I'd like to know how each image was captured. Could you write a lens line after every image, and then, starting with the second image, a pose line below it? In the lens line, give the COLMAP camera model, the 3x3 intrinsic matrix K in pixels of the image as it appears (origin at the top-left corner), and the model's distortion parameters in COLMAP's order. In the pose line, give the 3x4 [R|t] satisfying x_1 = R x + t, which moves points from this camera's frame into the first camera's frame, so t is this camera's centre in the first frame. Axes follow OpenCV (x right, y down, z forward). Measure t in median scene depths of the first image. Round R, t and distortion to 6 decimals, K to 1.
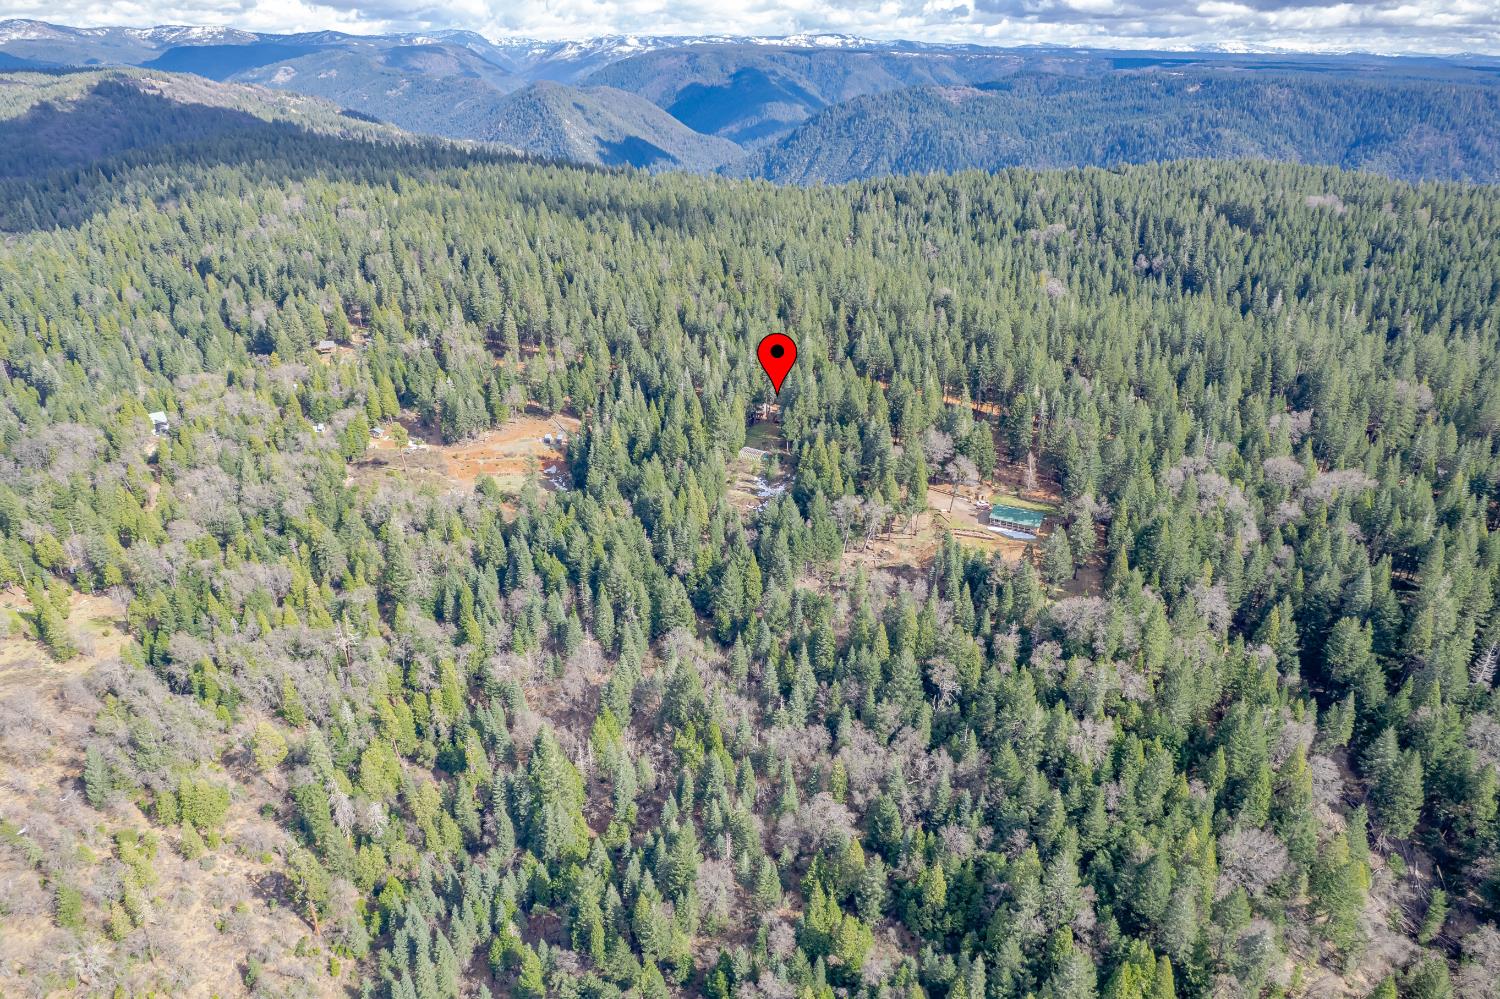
lens RADIAL K [[939.0, 0, 750.0], [0, 939.0, 499.5], [0, 0, 1]] dist [-0.039711, 0.000300]
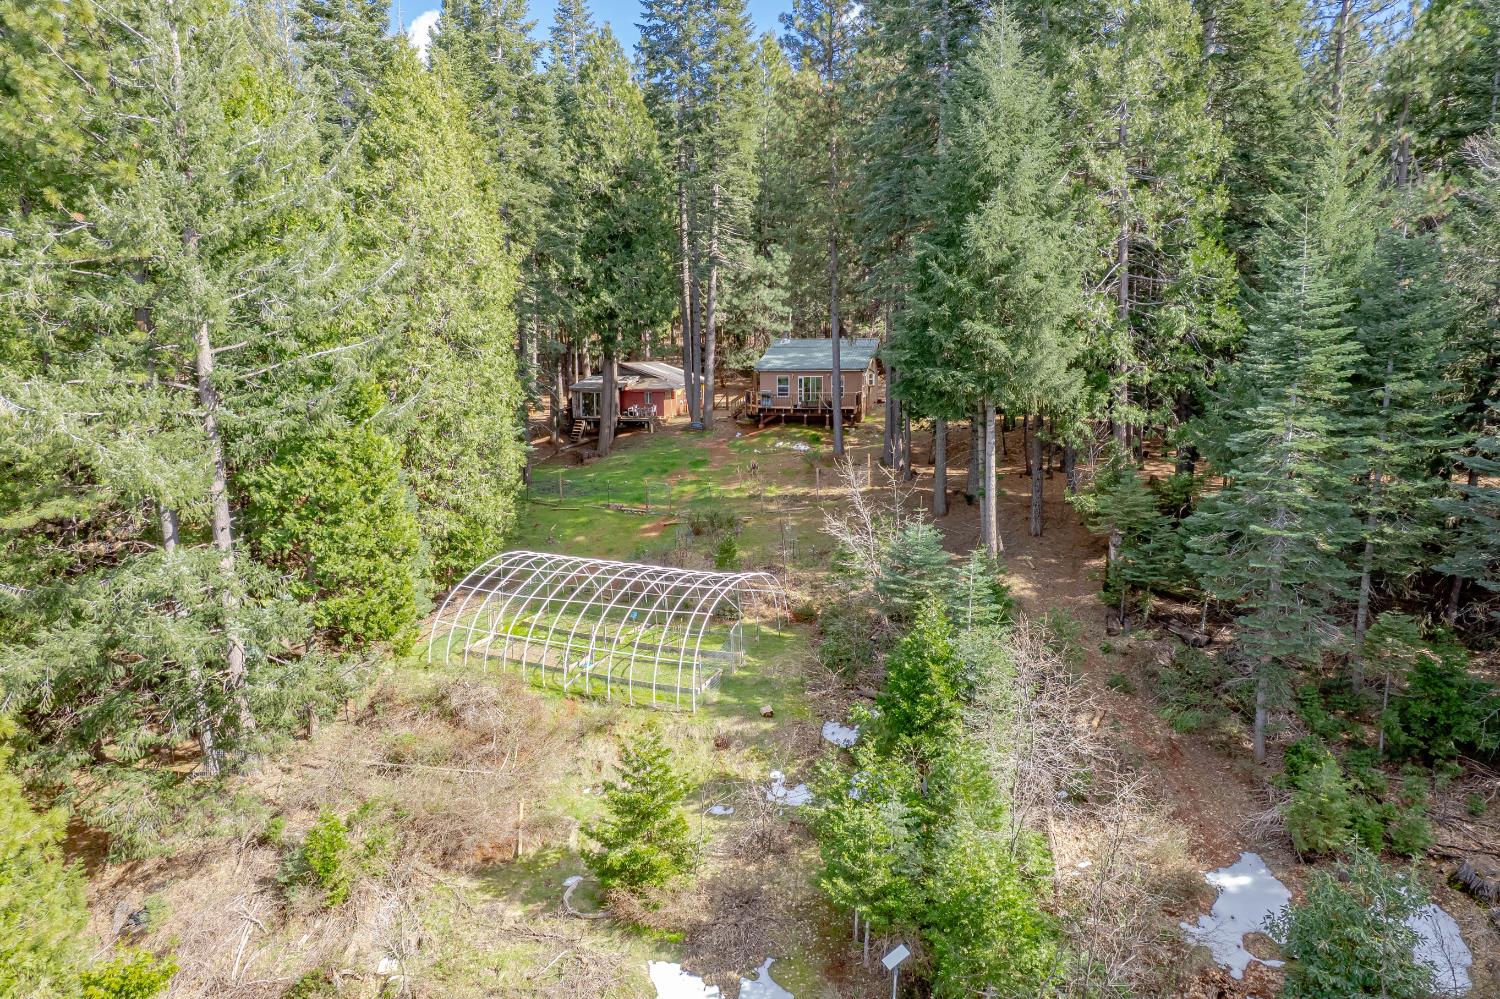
lens RADIAL K [[939.0, 0, 750.0], [0, 939.0, 499.5], [0, 0, 1]] dist [-0.039711, 0.000300]
pose [[0.986574, -0.026833, 0.161096, 0.002752], [0.071402, 0.958010, -0.277702, -0.034760], [-0.146880, 0.285476, 0.947064, 0.941941]]
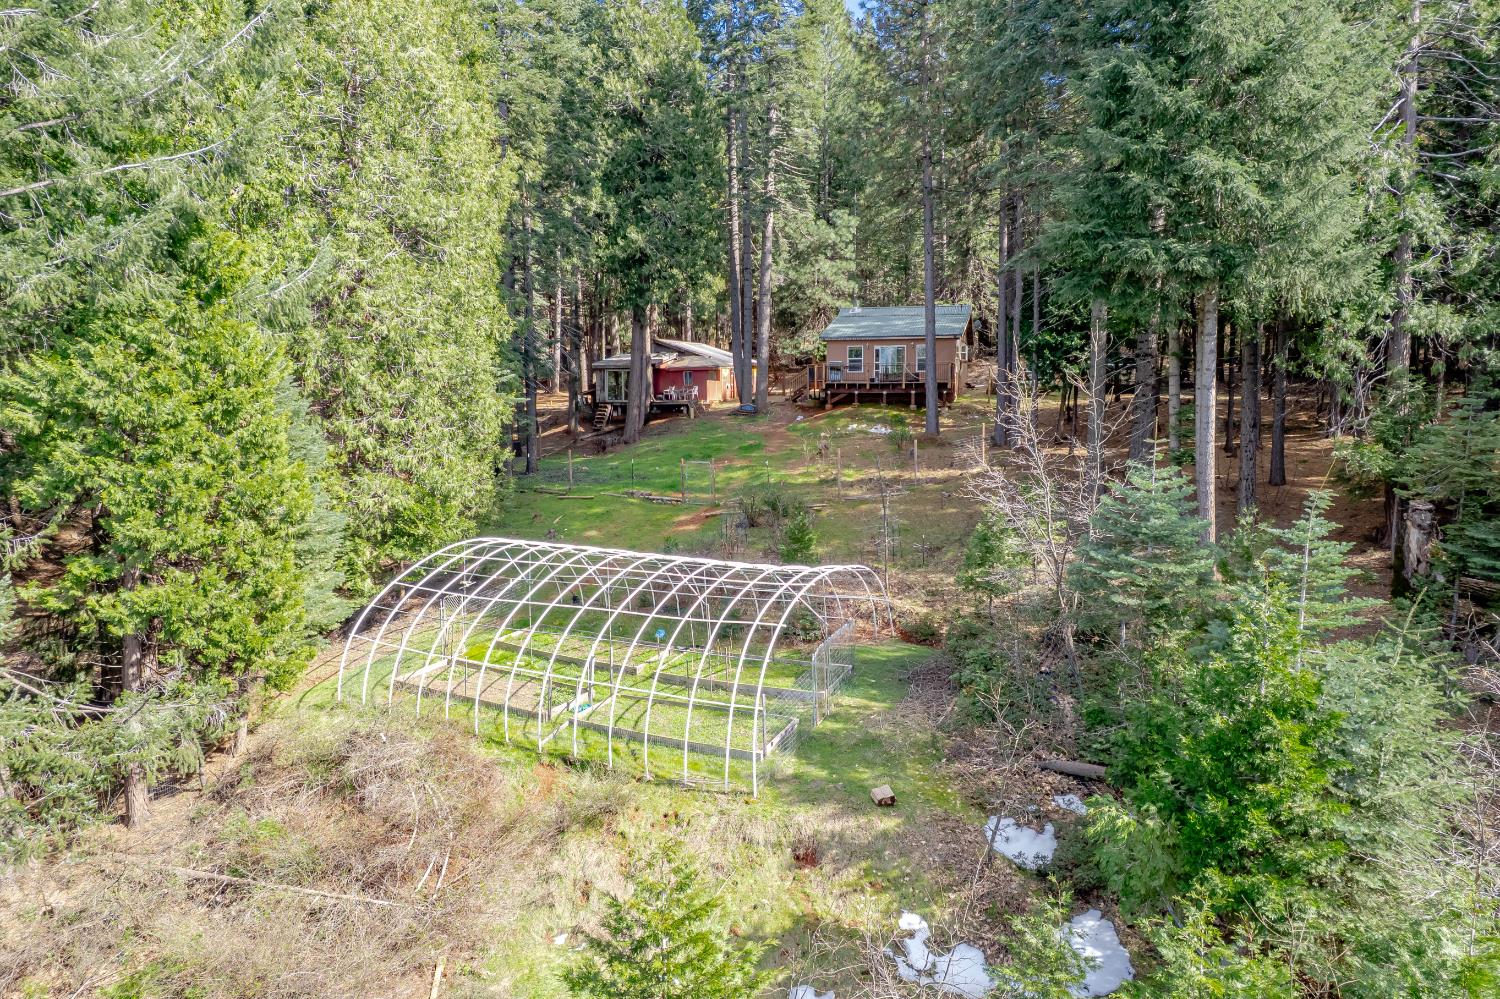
lens RADIAL K [[939.0, 0, 750.0], [0, 939.0, 499.5], [0, 0, 1]] dist [-0.039711, 0.000300]
pose [[0.992945, -0.015508, 0.117556, 0.004921], [0.052710, 0.945798, -0.320449, -0.038682], [-0.106215, 0.324385, 0.939943, 0.973909]]
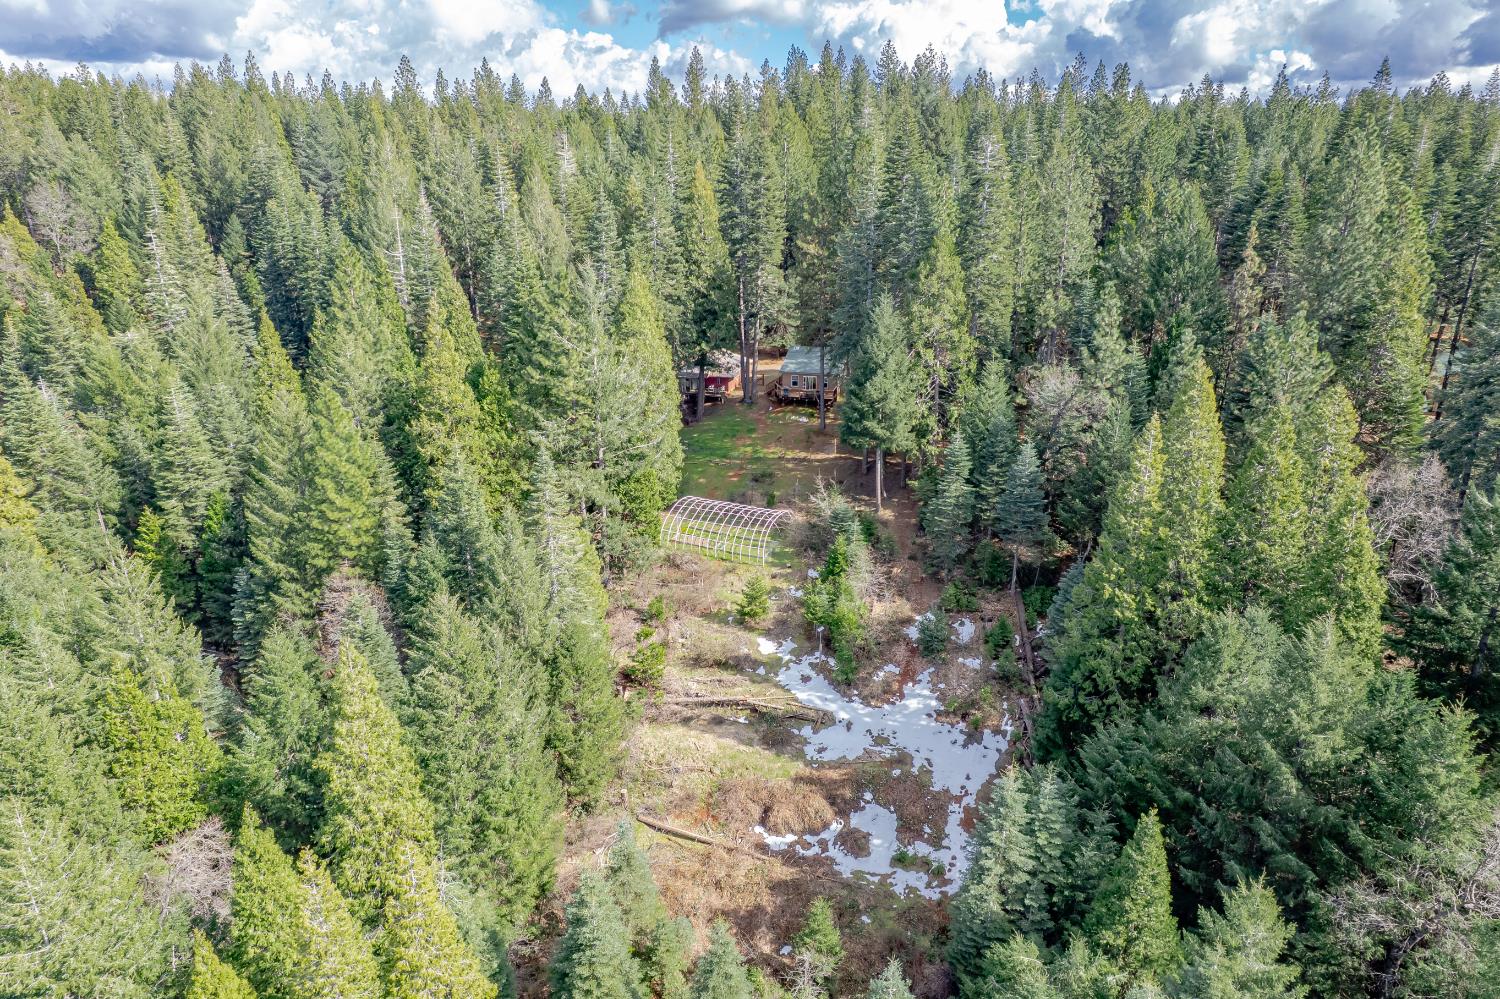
lens RADIAL K [[939.0, 0, 750.0], [0, 939.0, 499.5], [0, 0, 1]] dist [-0.039711, 0.000300]
pose [[0.987822, -0.054940, 0.145568, -0.023925], [0.067081, 0.994547, -0.079847, -0.037669], [-0.140388, 0.088639, 0.986121, 0.803411]]
